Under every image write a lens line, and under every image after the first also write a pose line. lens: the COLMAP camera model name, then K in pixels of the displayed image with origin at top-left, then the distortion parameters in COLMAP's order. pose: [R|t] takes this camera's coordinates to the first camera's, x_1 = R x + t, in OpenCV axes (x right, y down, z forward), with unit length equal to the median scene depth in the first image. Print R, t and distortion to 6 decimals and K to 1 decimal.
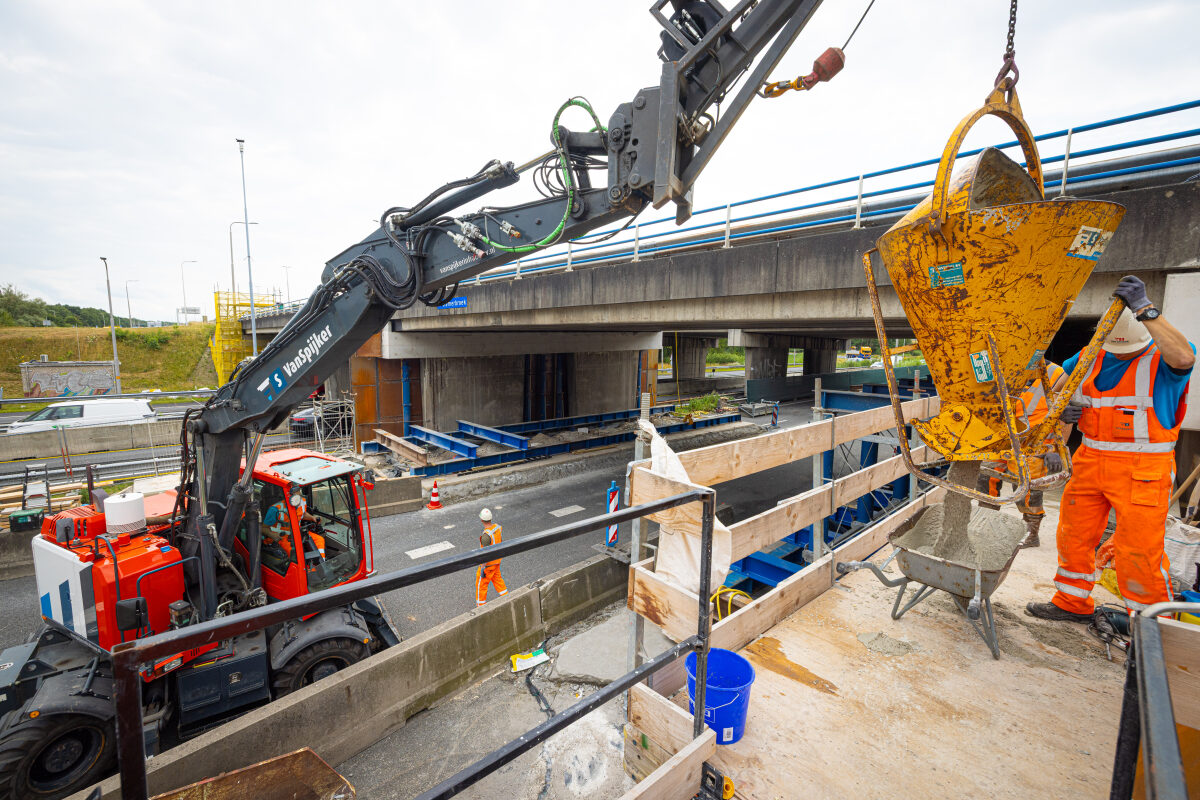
lens RADIAL K [[521.7, 0, 600.0], [0, 521.7, 400.0], [0, 0, 1]] dist [0.000010, -0.000002]
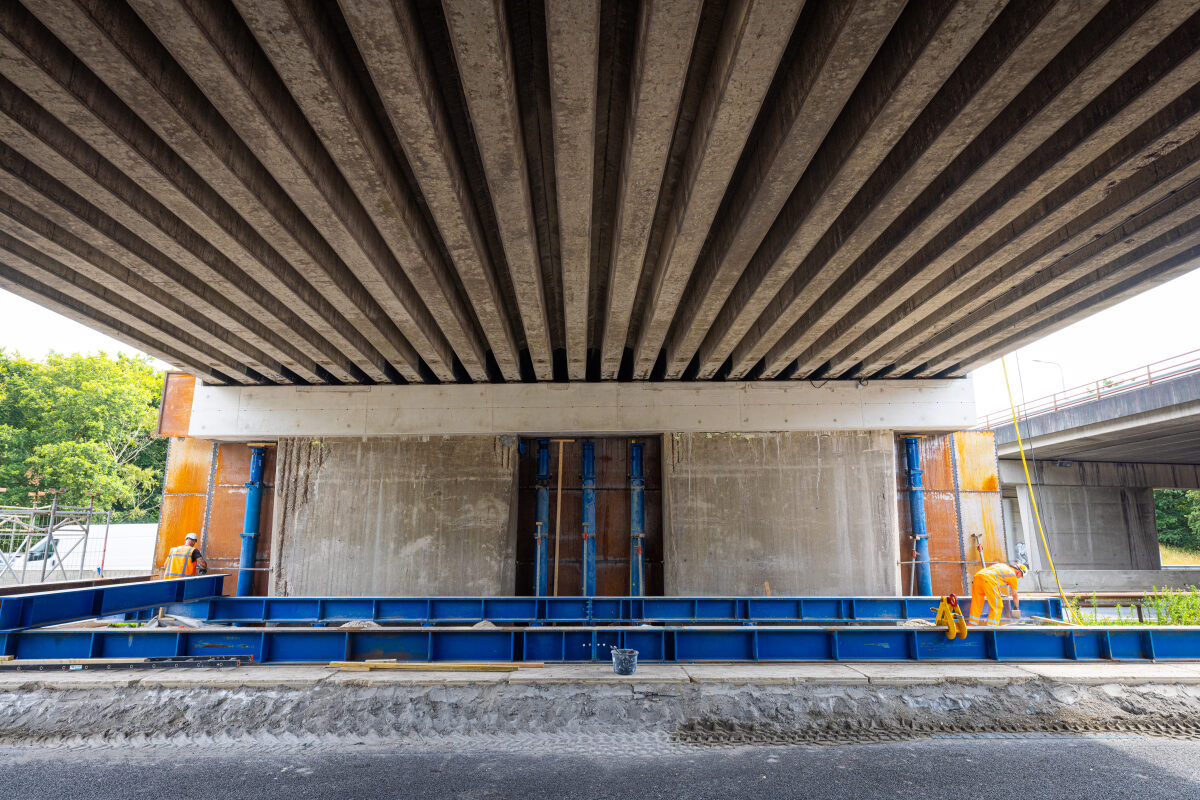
lens RADIAL K [[703.3, 0, 600.0], [0, 703.3, 400.0], [0, 0, 1]] dist [-0.000679, -0.000115]
pose [[0.768020, -0.138526, -0.625264, 0.297962], [-0.066408, 0.953837, -0.292890, 0.054978], [0.636973, 0.266468, 0.723367, 0.630367]]
